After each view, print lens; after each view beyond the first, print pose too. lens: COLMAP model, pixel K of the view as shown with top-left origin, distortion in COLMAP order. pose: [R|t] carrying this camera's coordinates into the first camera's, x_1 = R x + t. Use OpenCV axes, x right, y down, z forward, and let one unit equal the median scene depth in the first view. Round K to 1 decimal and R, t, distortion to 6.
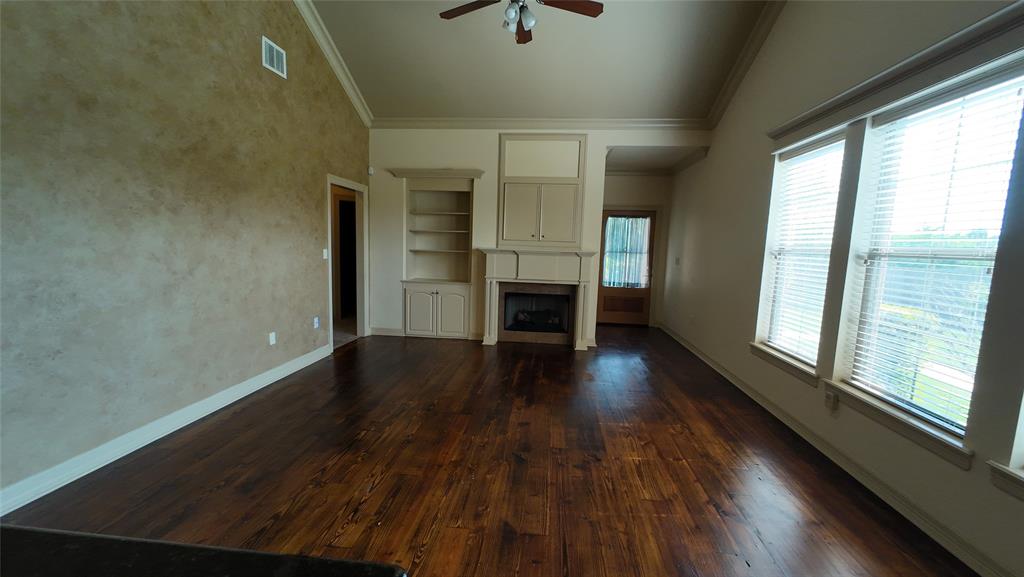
lens RADIAL K [[390.5, 0, 516.3], [0, 390.5, 288.0], [0, 0, 1]] dist [-0.004653, 0.001189]
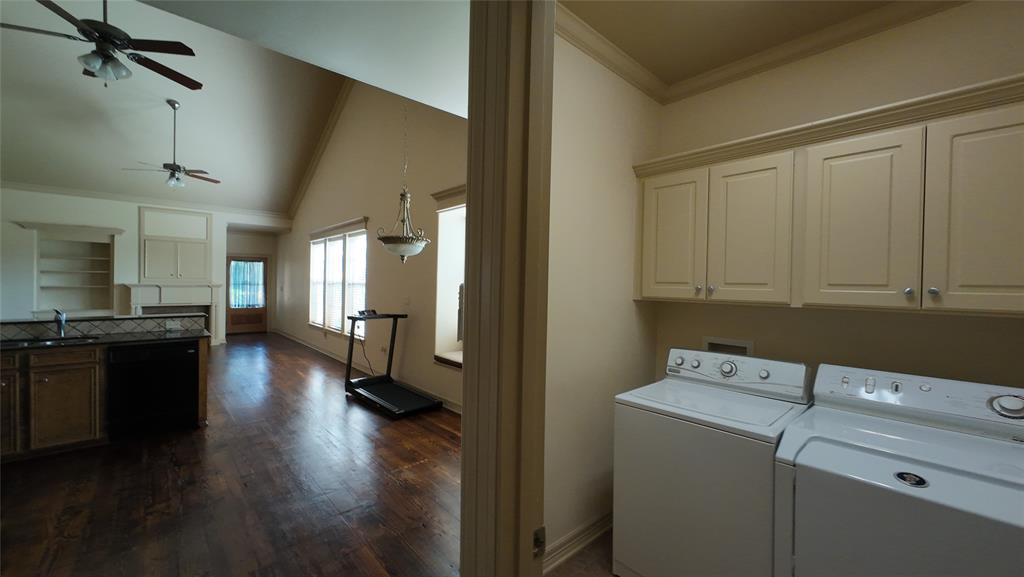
lens RADIAL K [[390.5, 0, 507.0], [0, 390.5, 288.8], [0, 0, 1]] dist [-0.004653, 0.001189]
pose [[0.672864, -0.031236, 0.739107, -0.203127], [0.087878, 0.995409, -0.037935, 0.092882], [-0.734528, 0.090476, 0.672519, -0.979655]]
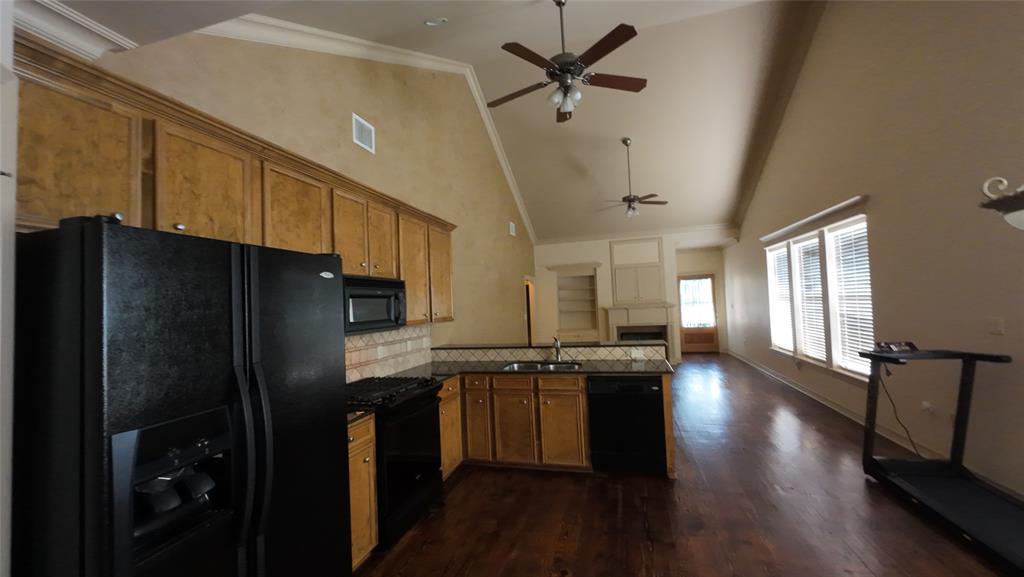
lens RADIAL K [[390.5, 0, 516.6], [0, 390.5, 289.0], [0, 0, 1]] dist [-0.004653, 0.001189]
pose [[0.981457, -0.083042, -0.172763, -0.166830], [0.056711, 0.986733, -0.152124, 0.056100], [0.183103, 0.139506, 0.973145, -0.744515]]
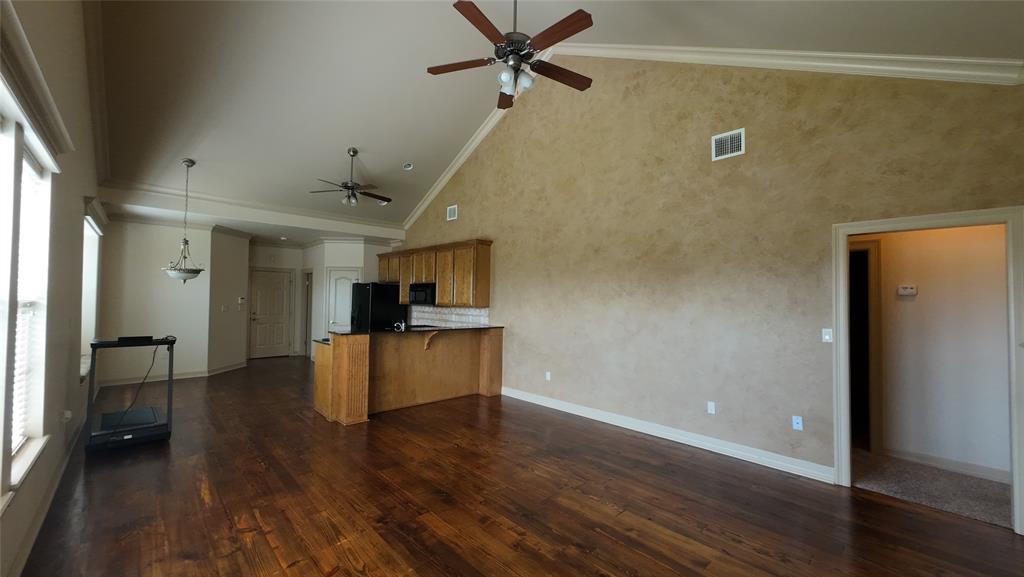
lens RADIAL K [[390.5, 0, 513.1], [0, 390.5, 289.0], [0, 0, 1]] dist [-0.004653, 0.001189]
pose [[-0.648083, -0.062607, -0.758992, 0.373019], [-0.119648, 0.992609, 0.020287, -0.100593], [0.752112, 0.103959, -0.650784, 0.878744]]
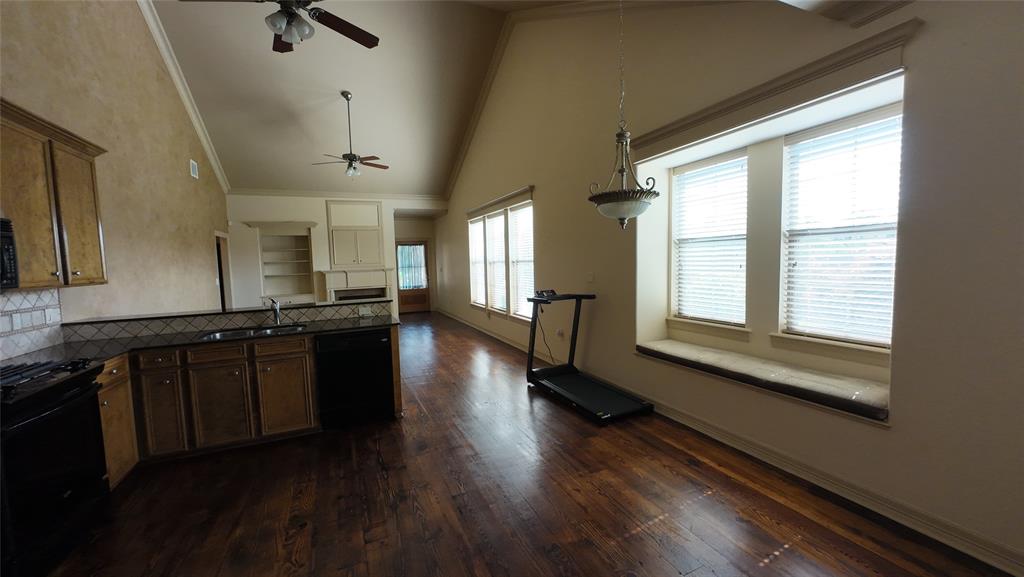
lens RADIAL K [[390.5, 0, 510.7], [0, 390.5, 287.7], [0, 0, 1]] dist [-0.004653, 0.001189]
pose [[0.869090, -0.095998, 0.485250, -0.197551], [0.114947, 0.993328, -0.009358, 0.071717], [-0.481114, 0.063911, 0.874325, -0.772429]]
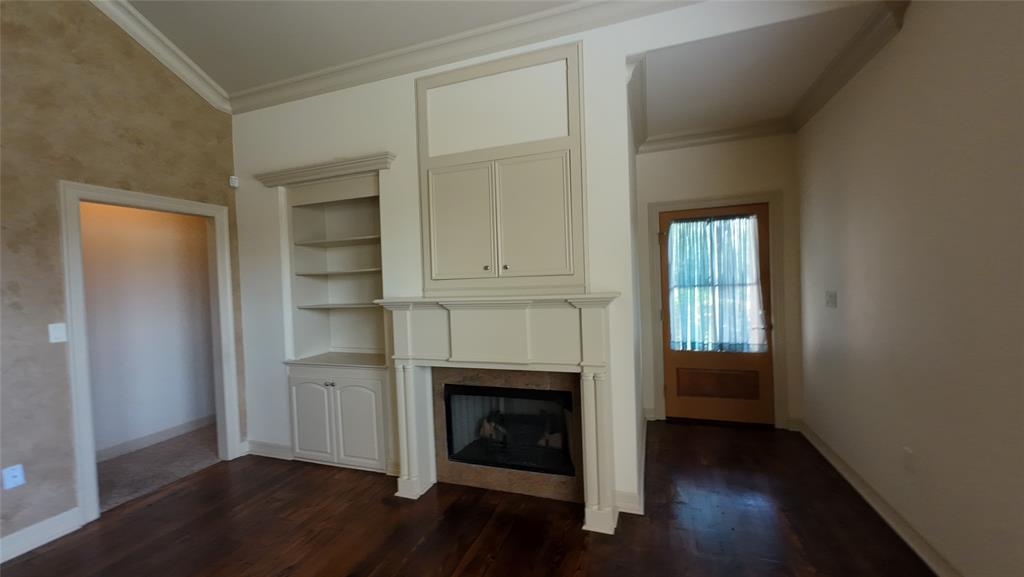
lens RADIAL K [[390.5, 0, 520.0], [0, 390.5, 285.4], [0, 0, 1]] dist [-0.004653, 0.001189]
pose [[0.969939, -0.062687, -0.235137, 0.197556], [0.040082, 0.994208, -0.099717, -0.063049], [0.240026, 0.087294, 0.966834, 0.552002]]
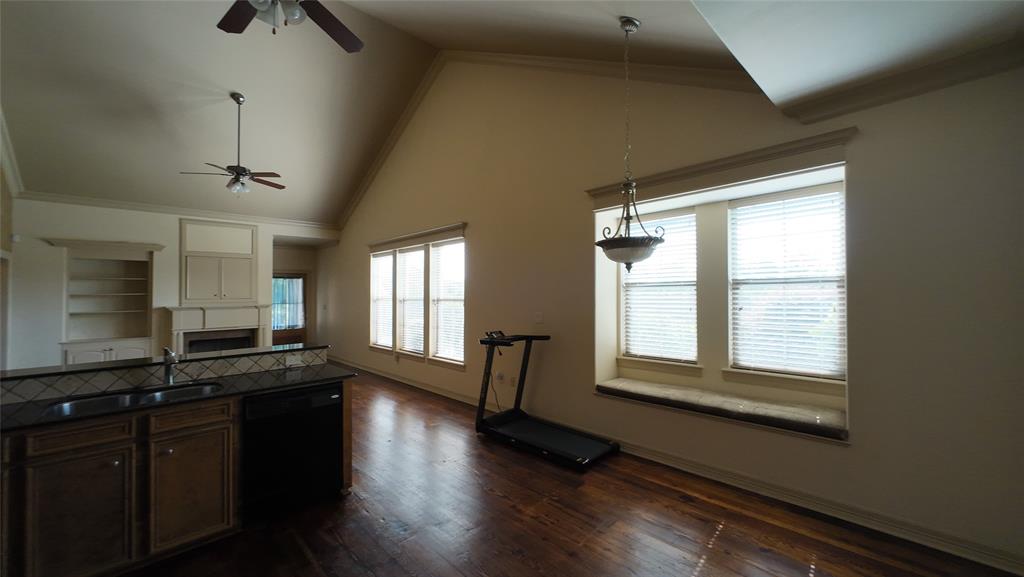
lens RADIAL K [[390.5, 0, 510.0], [0, 390.5, 286.9], [0, 0, 1]] dist [-0.004653, 0.001189]
pose [[0.653259, -0.025812, 0.756694, -0.310649], [0.116540, 0.990936, -0.066808, 0.044825], [-0.748112, 0.131828, 0.650346, -0.633322]]
